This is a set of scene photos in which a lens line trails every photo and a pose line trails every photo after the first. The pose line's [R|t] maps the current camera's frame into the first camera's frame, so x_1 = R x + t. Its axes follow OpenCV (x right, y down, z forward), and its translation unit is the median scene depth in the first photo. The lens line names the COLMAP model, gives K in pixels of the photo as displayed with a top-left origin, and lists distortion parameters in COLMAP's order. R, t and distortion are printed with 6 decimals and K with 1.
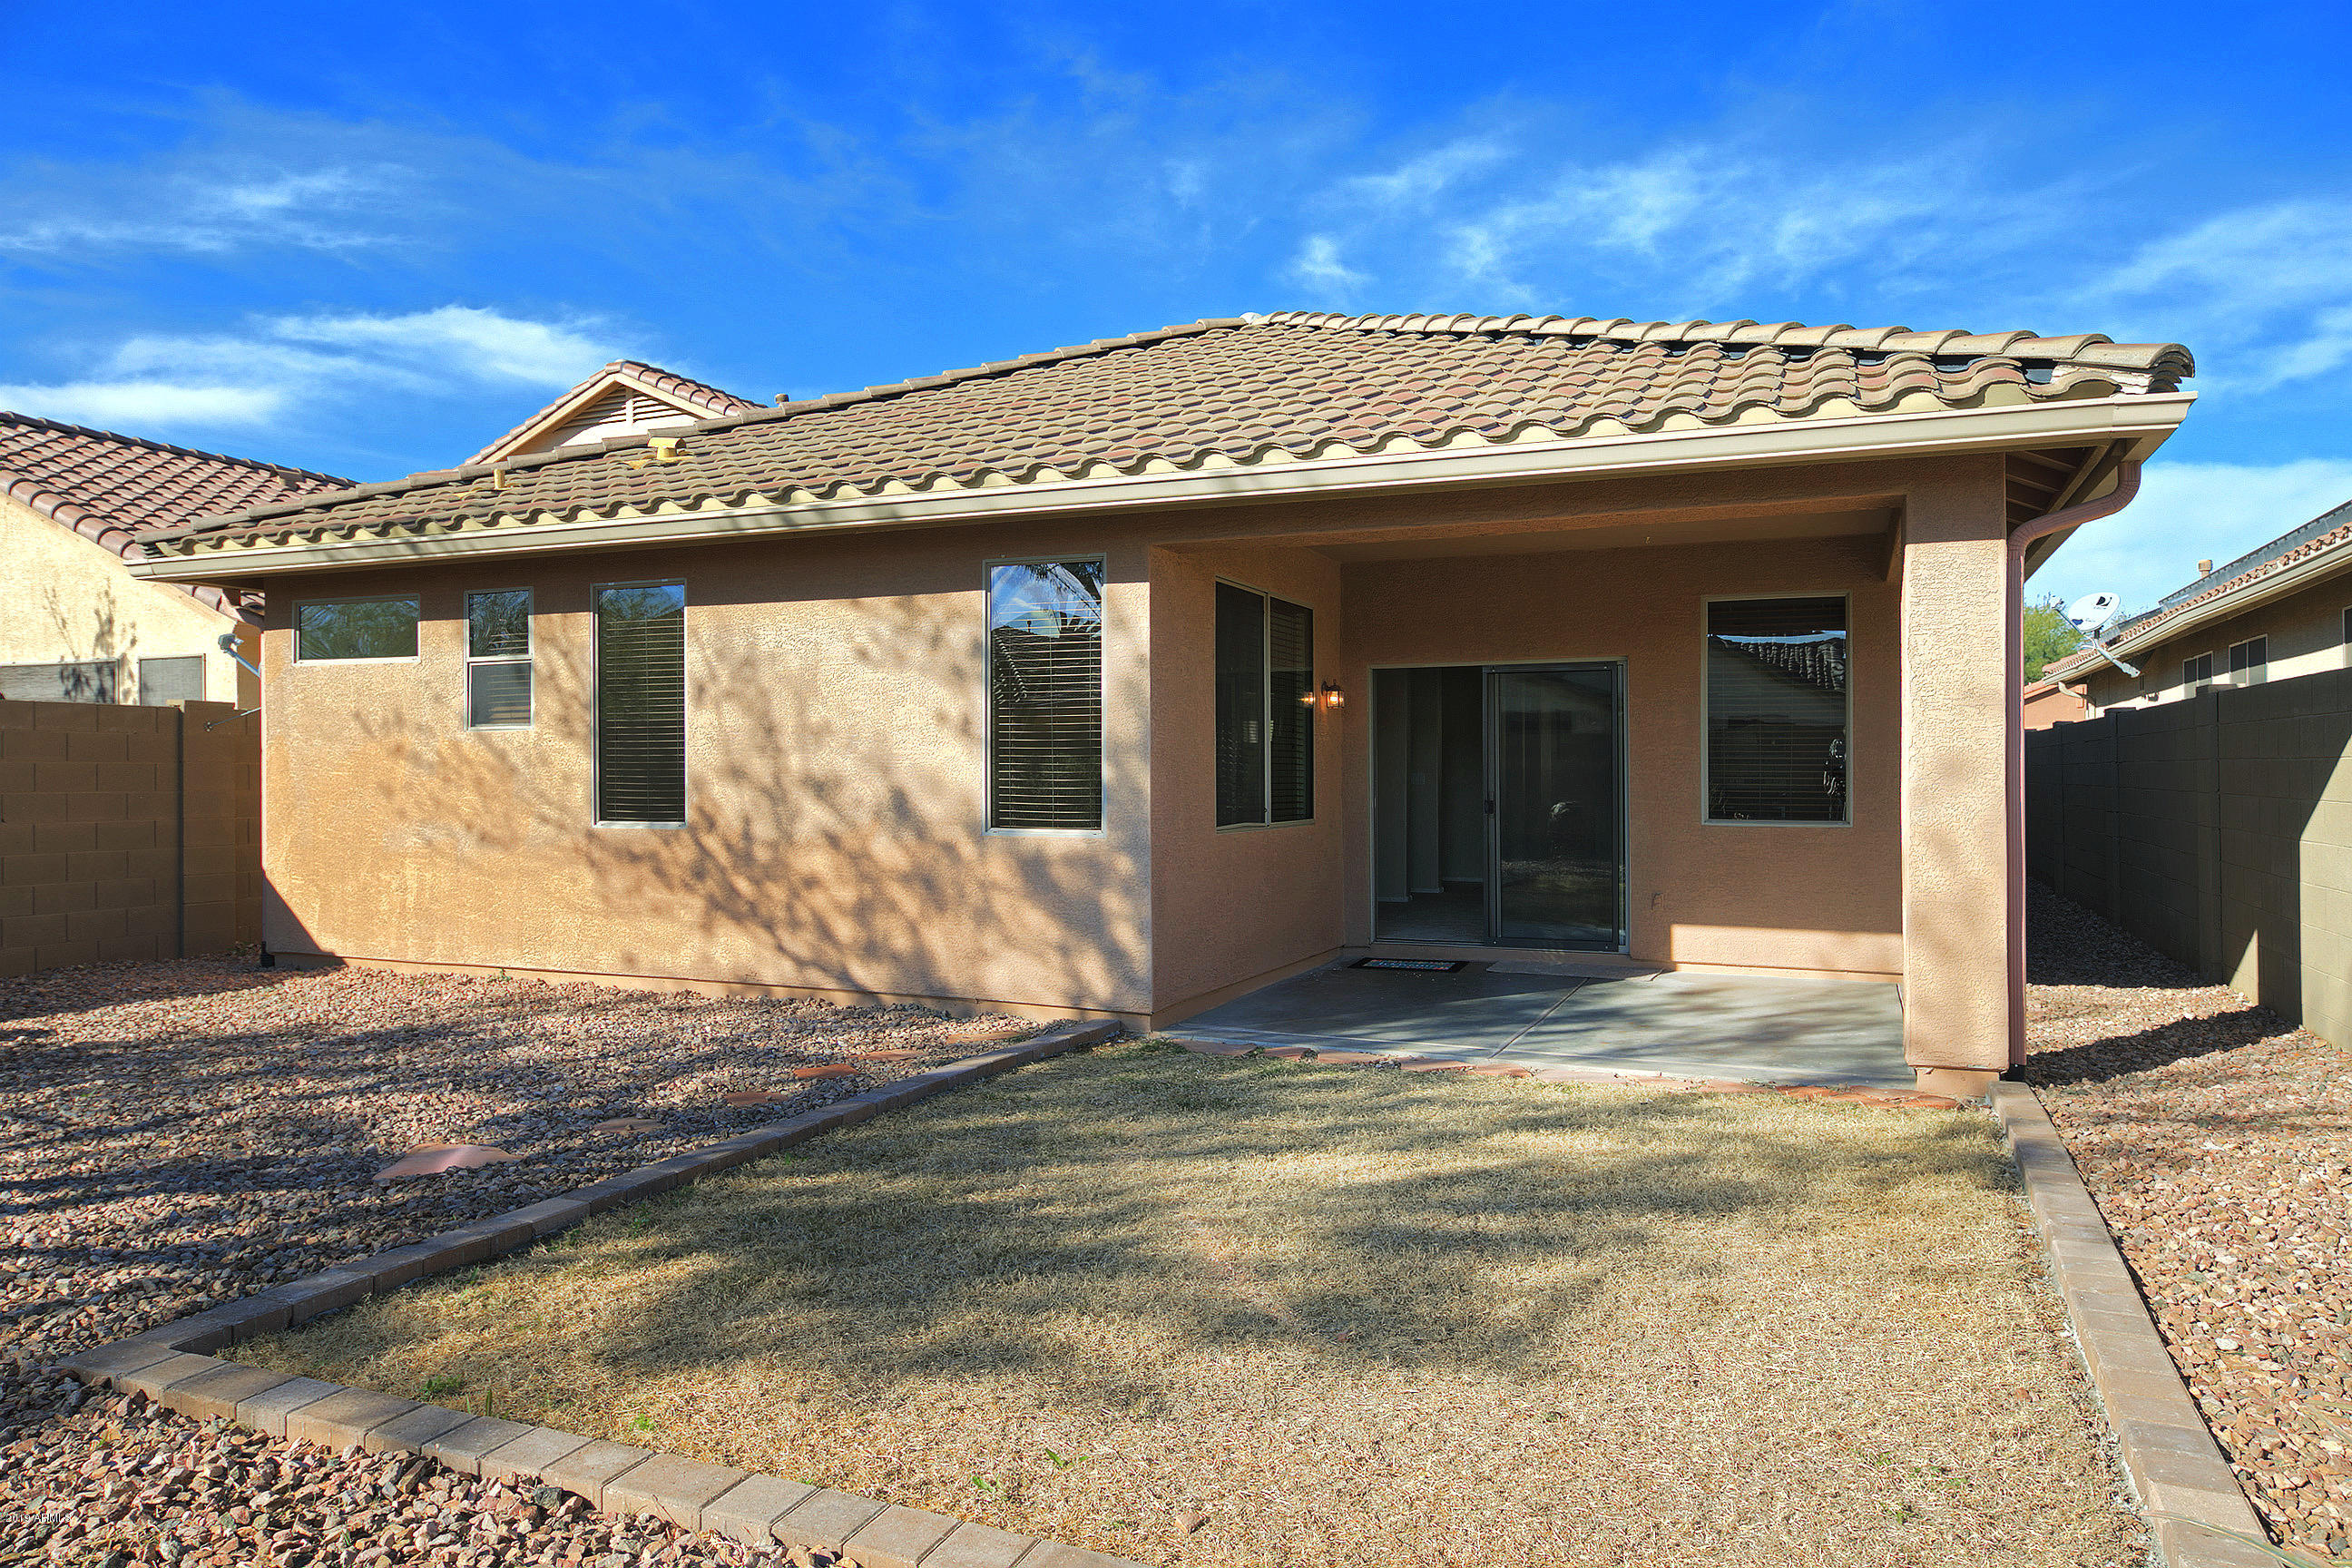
lens RADIAL K [[1512.4, 0, 1183.2], [0, 1512.4, 785.6], [0, 0, 1]] dist [0.006404, -0.000557]
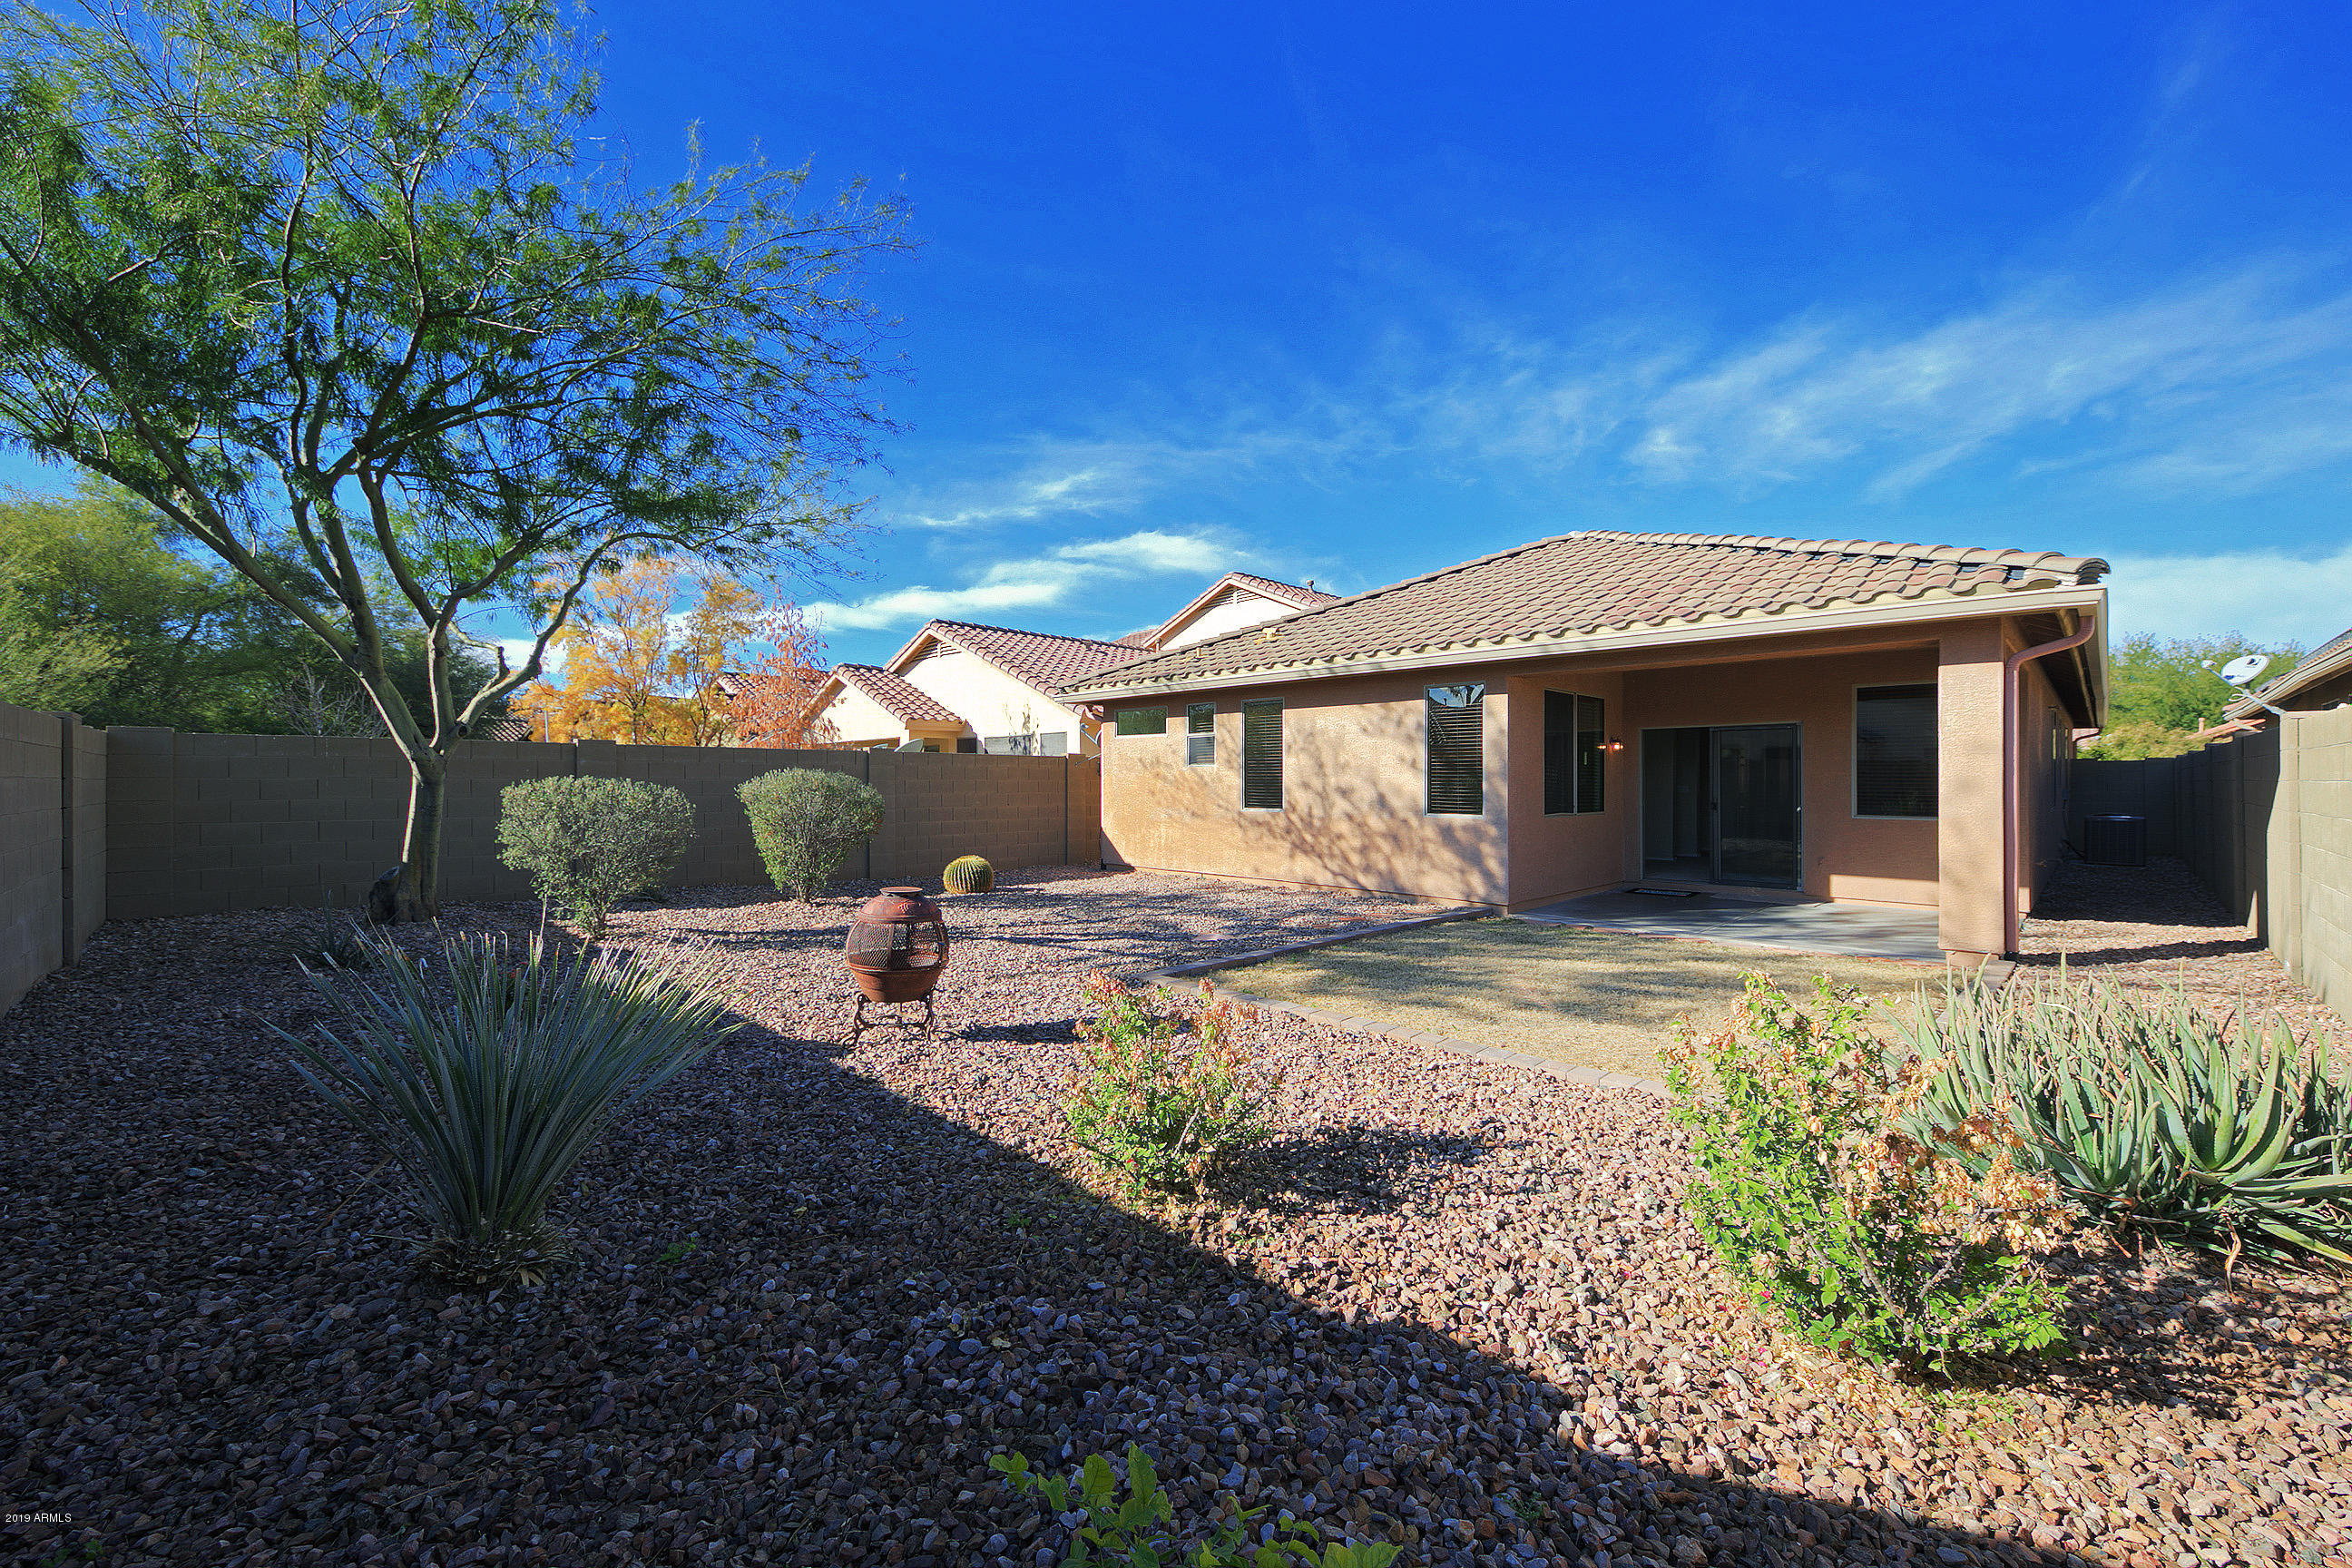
lens RADIAL K [[1060.5, 0, 1156.8], [0, 1060.5, 783.3], [0, 0, 1]] dist [0.023257, -0.000437]
pose [[0.933664, 0.003895, -0.358128, 0.048832], [-0.004685, 0.999988, -0.001339, -0.009440], [0.358119, 0.002928, 0.933672, -0.496017]]
